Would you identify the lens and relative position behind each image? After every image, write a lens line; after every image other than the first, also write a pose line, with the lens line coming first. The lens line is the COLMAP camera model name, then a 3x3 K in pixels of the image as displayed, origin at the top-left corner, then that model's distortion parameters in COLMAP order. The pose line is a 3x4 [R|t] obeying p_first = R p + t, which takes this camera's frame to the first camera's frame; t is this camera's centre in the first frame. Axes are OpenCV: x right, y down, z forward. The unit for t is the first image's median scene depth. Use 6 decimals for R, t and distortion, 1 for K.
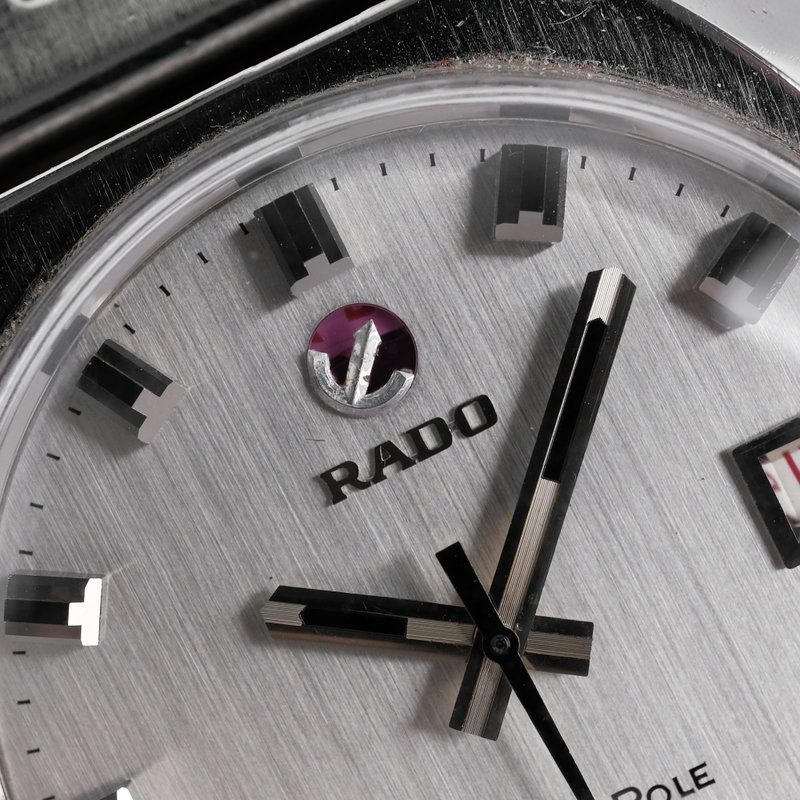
lens RADIAL K [[2504.3, 0, 400.0], [0, 2504.3, 400.0], [0, 0, 1]] dist [-0.007668, 1.678800]
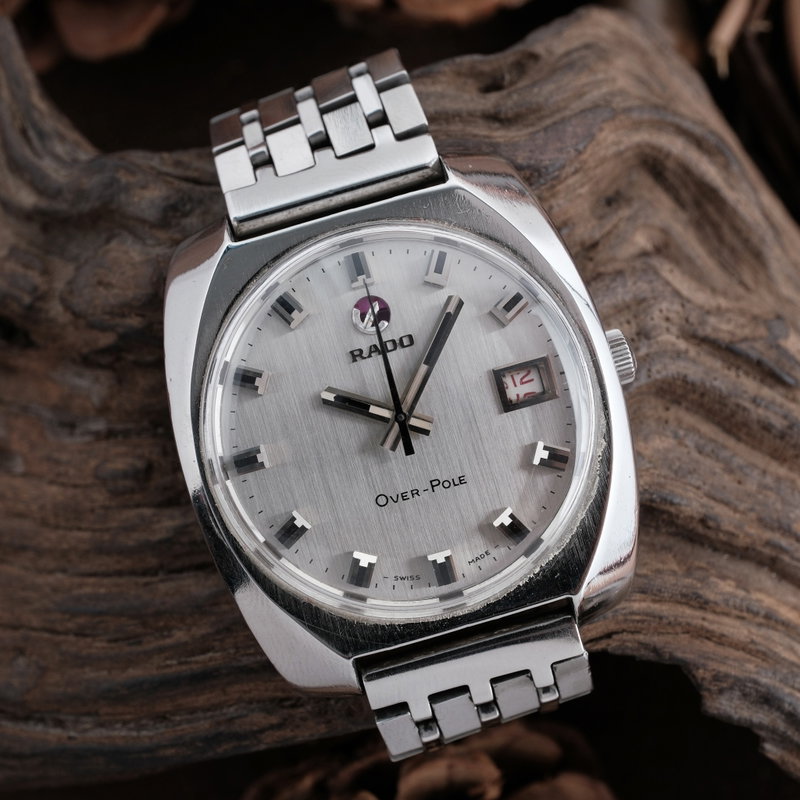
lens RADIAL K [[2504.3, 0, 400.0], [0, 2504.3, 400.0], [0, 0, 1]] dist [-0.007668, 1.678800]
pose [[0.983675, 0.179904, -0.004204, 0.046477], [-0.179852, 0.982067, -0.056552, 0.234220], [-0.006046, 0.056385, 0.998391, -1.841999]]
